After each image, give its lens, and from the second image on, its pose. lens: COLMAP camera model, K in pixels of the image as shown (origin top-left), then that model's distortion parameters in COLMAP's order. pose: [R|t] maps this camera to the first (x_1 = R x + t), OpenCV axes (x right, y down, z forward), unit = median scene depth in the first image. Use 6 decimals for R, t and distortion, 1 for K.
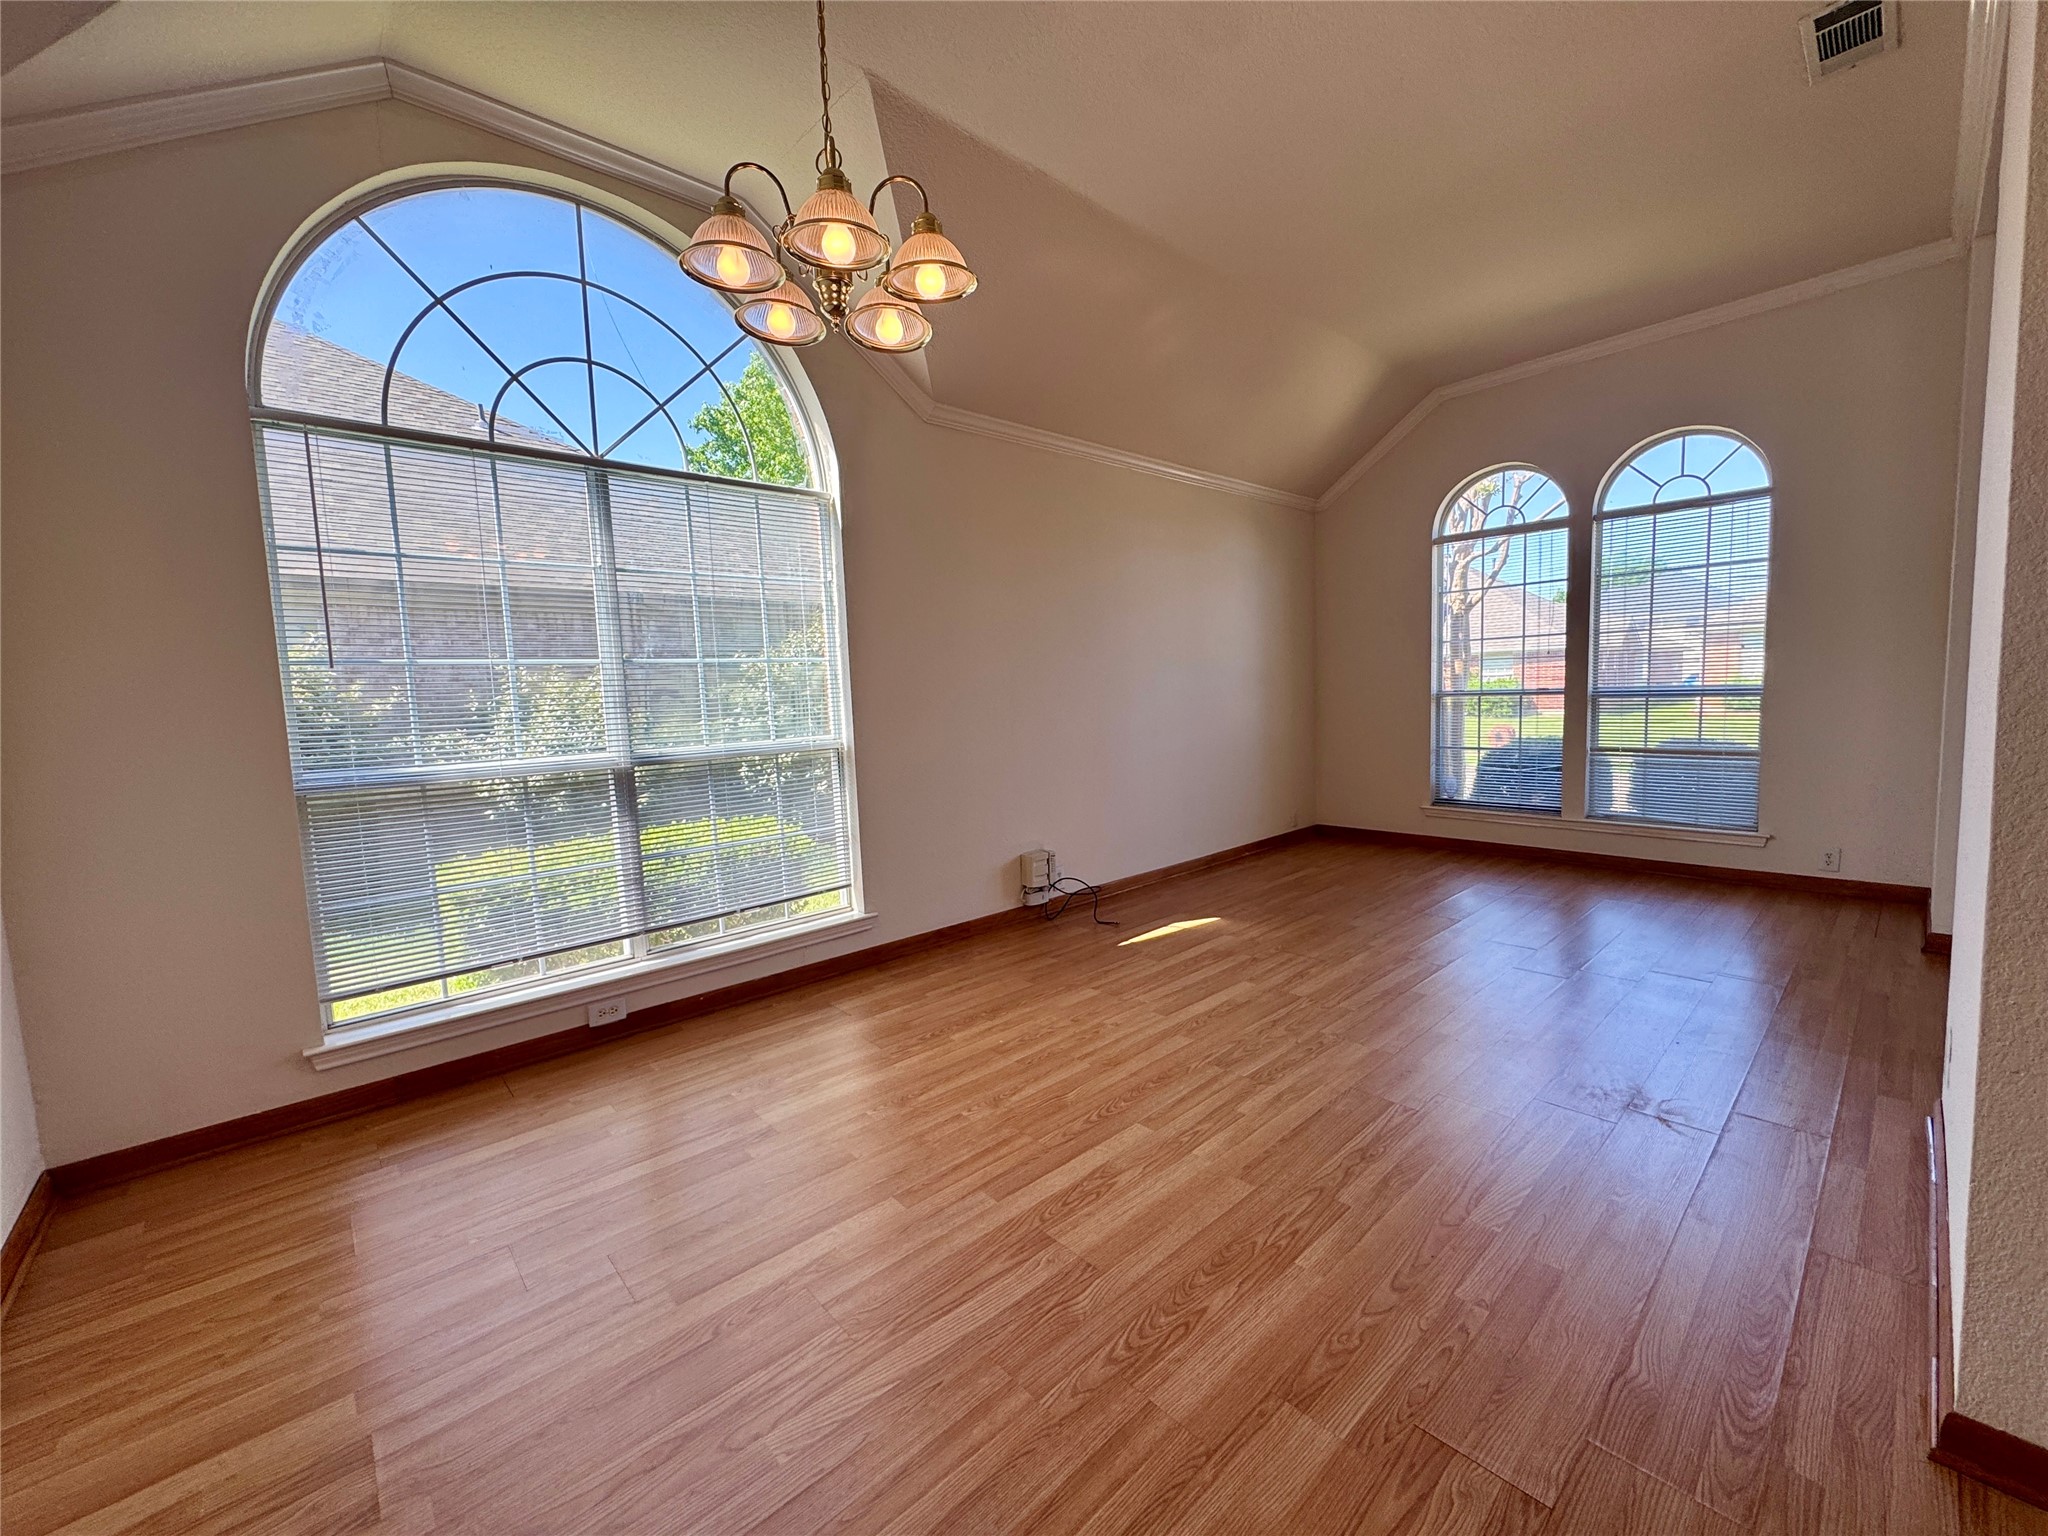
lens RADIAL K [[816.2, 0, 1024.9], [0, 816.2, 764.0], [0, 0, 1]] dist [-0.002059, 0.000323]
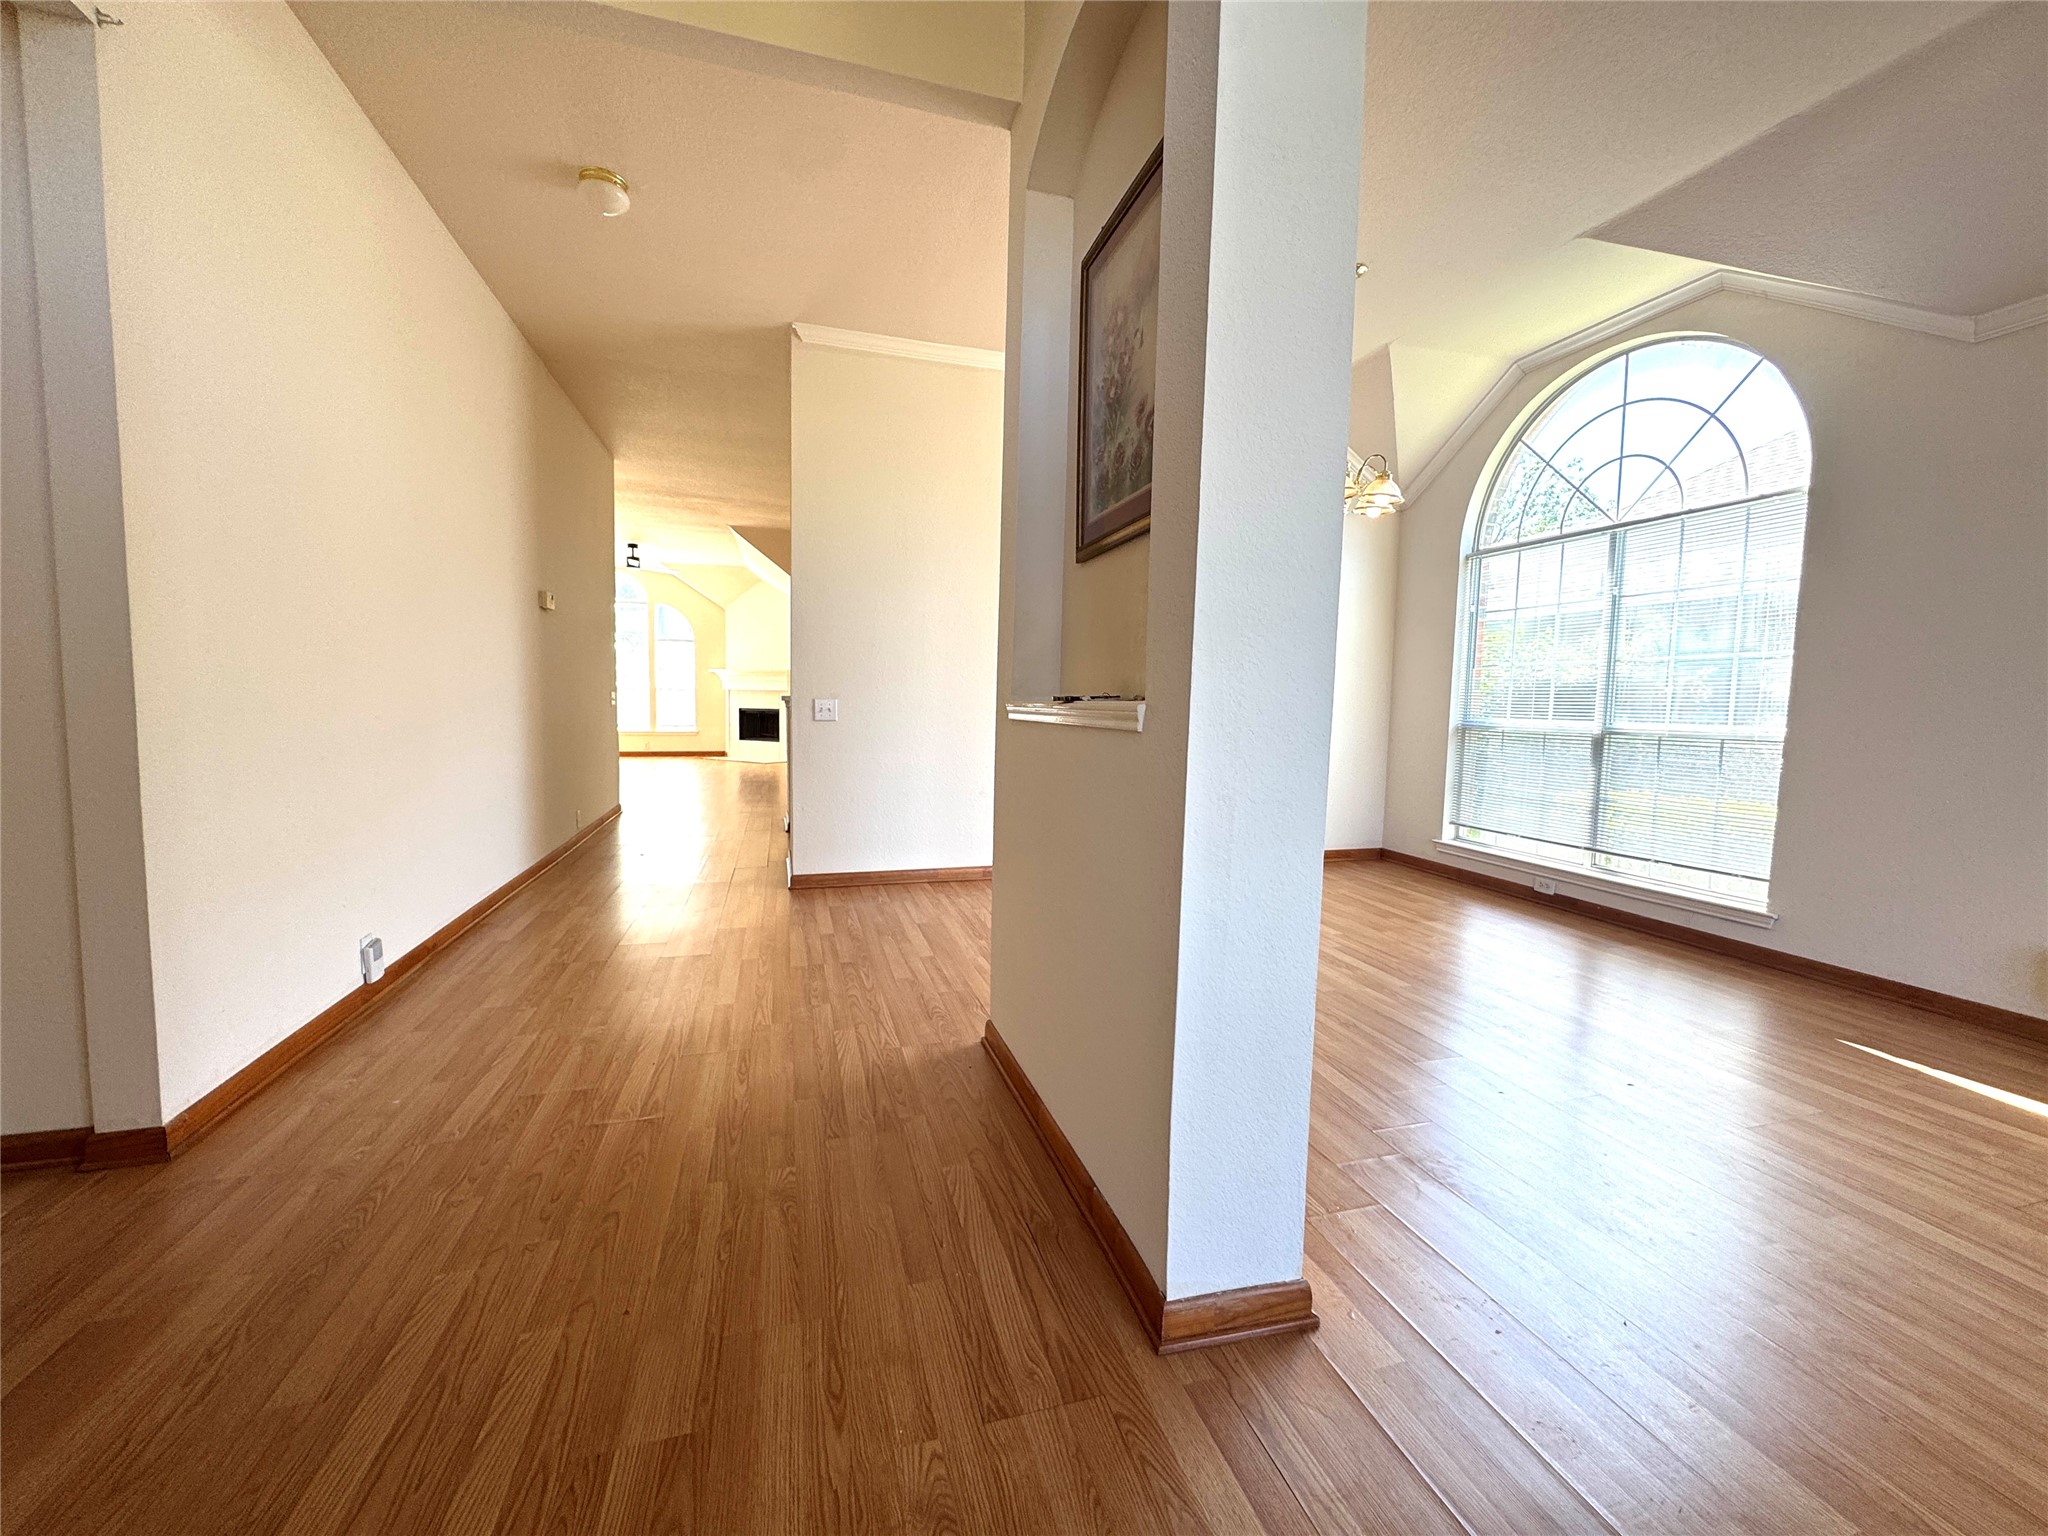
lens RADIAL K [[816.2, 0, 1029.3], [0, 816.2, 769.0], [0, 0, 1]] dist [-0.002059, 0.000323]
pose [[-0.430362, 0.108274, -0.896139, 1.346441], [-0.080731, 0.984184, 0.157682, -0.087738], [0.899039, 0.140207, -0.414815, 0.750260]]
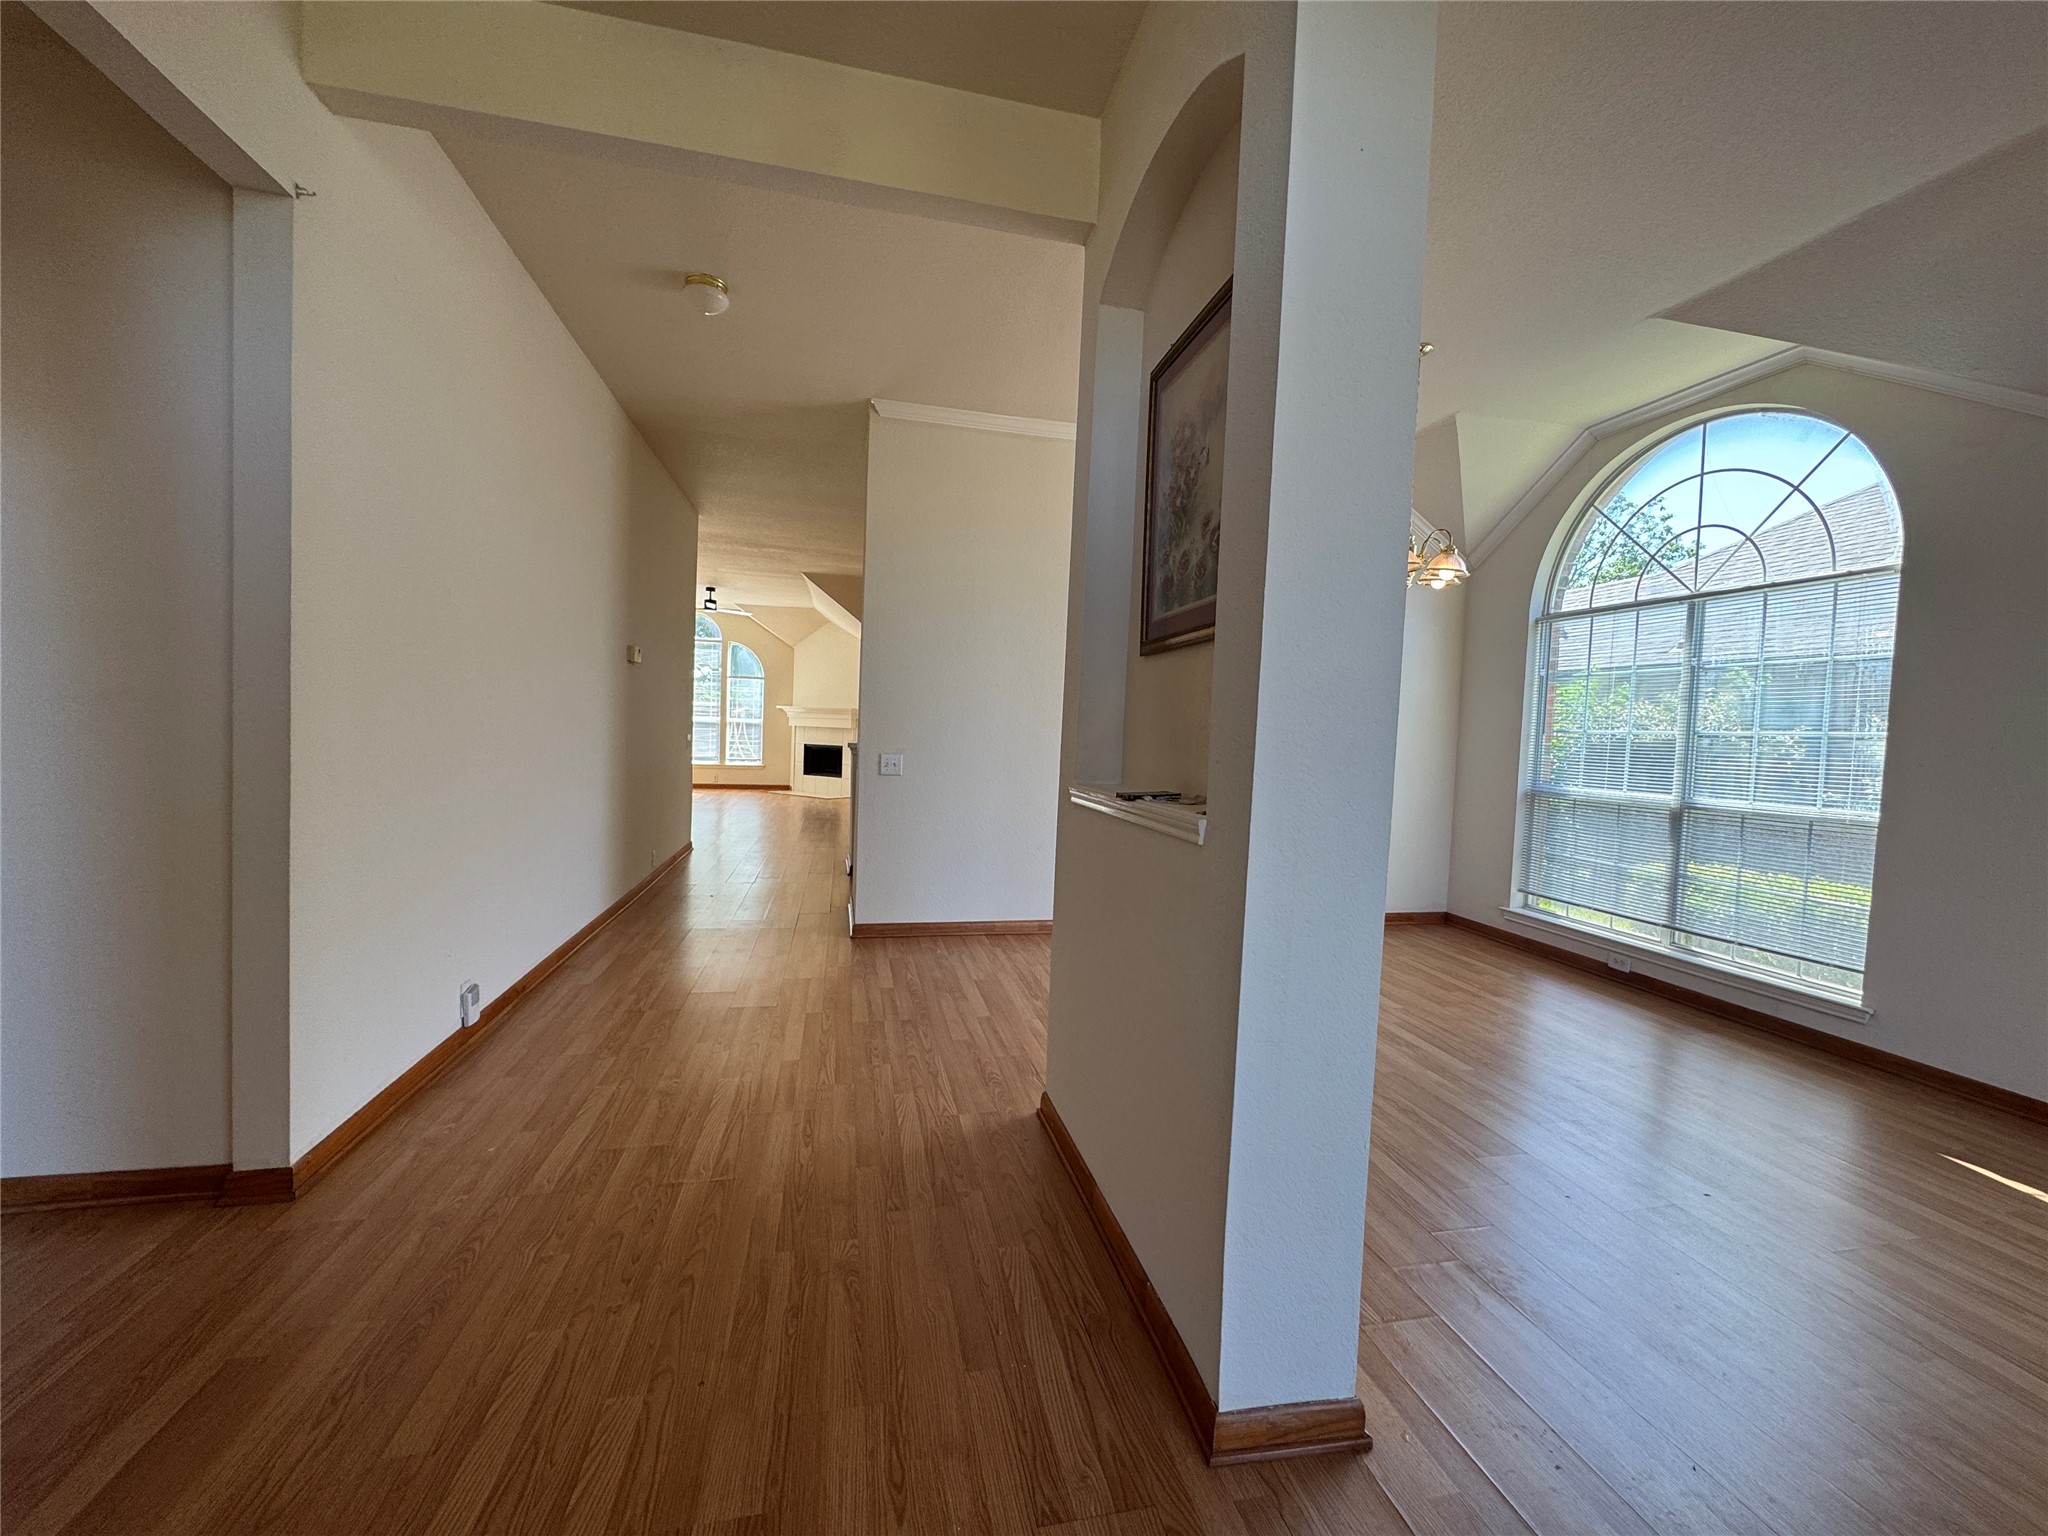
lens RADIAL K [[816.2, 0, 1029.8], [0, 816.2, 769.6], [0, 0, 1]] dist [-0.002059, 0.000323]
pose [[-0.491478, 0.064408, -0.868505, 1.371512], [-0.093607, 0.987577, 0.126209, -0.144282], [0.865845, 0.143327, -0.479344, 0.748673]]
